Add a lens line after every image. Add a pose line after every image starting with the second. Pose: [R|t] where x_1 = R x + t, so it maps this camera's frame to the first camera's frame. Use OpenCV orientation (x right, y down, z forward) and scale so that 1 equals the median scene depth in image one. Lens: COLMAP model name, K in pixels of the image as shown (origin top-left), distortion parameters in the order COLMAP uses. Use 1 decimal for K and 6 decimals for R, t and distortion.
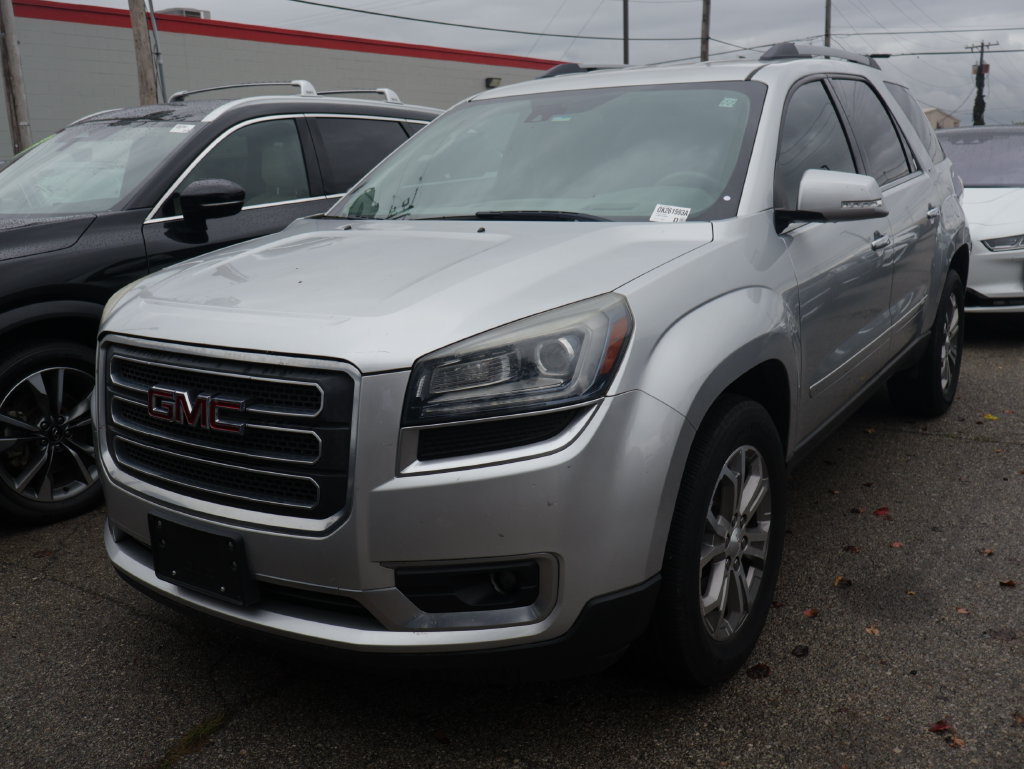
lens RADIAL K [[949.1, 0, 508.7], [0, 949.1, 384.5], [0, 0, 1]] dist [-0.007313, 0.000000]
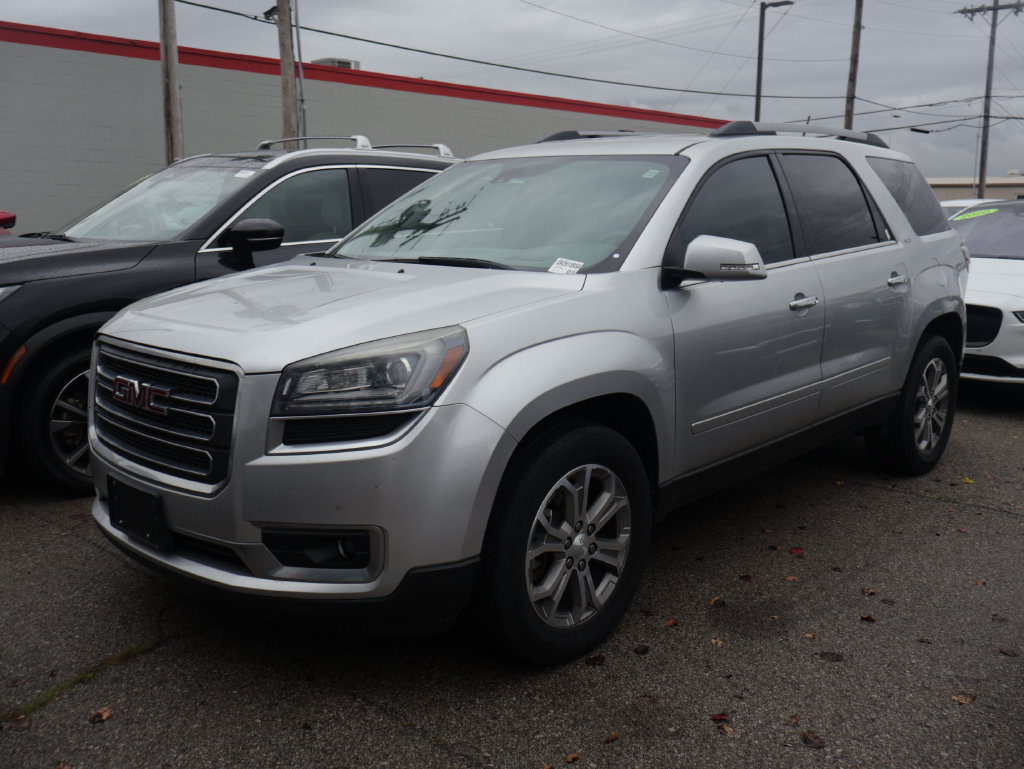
lens RADIAL K [[949.1, 0, 508.8], [0, 949.1, 383.3], [0, 0, 1]] dist [-0.007313, 0.000000]
pose [[0.986370, 0.071706, -0.148093, 0.288235], [-0.078668, 0.996029, -0.041694, 0.019998], [0.144515, 0.052775, 0.988094, -0.171037]]
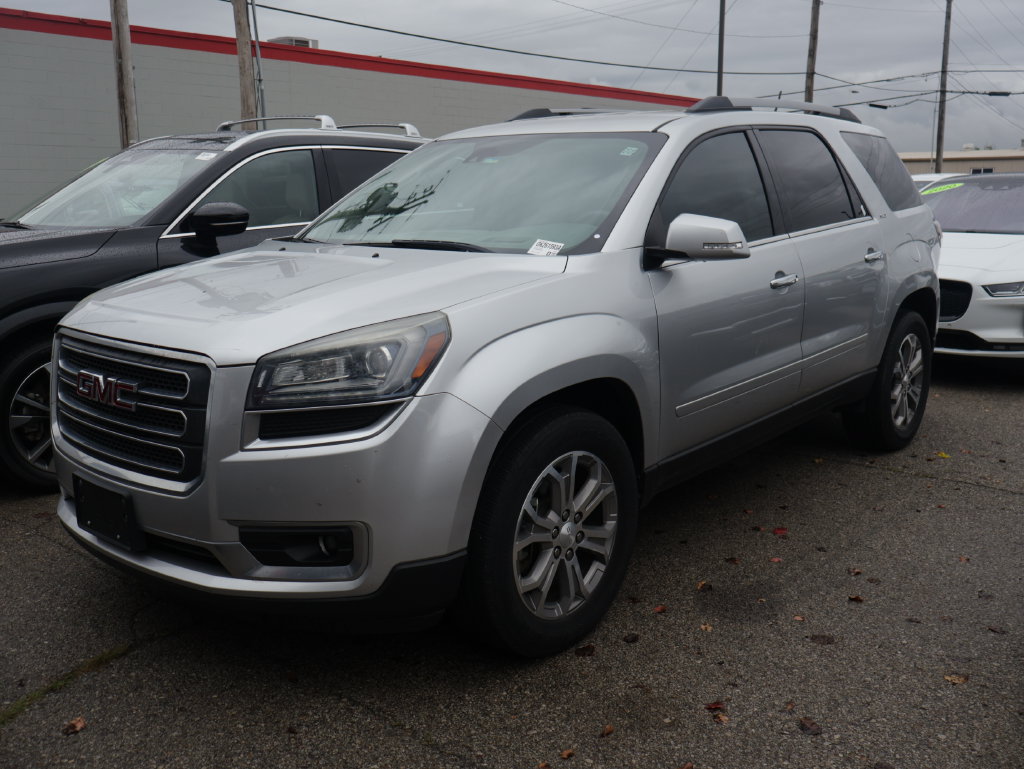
lens RADIAL K [[949.1, 0, 511.4], [0, 949.1, 383.7], [0, 0, 1]] dist [-0.007313, 0.000000]
pose [[0.992659, 0.054410, -0.108015, 0.264566], [-0.057255, 0.998085, -0.023416, 0.013351], [0.106534, 0.029429, 0.993873, -0.142113]]
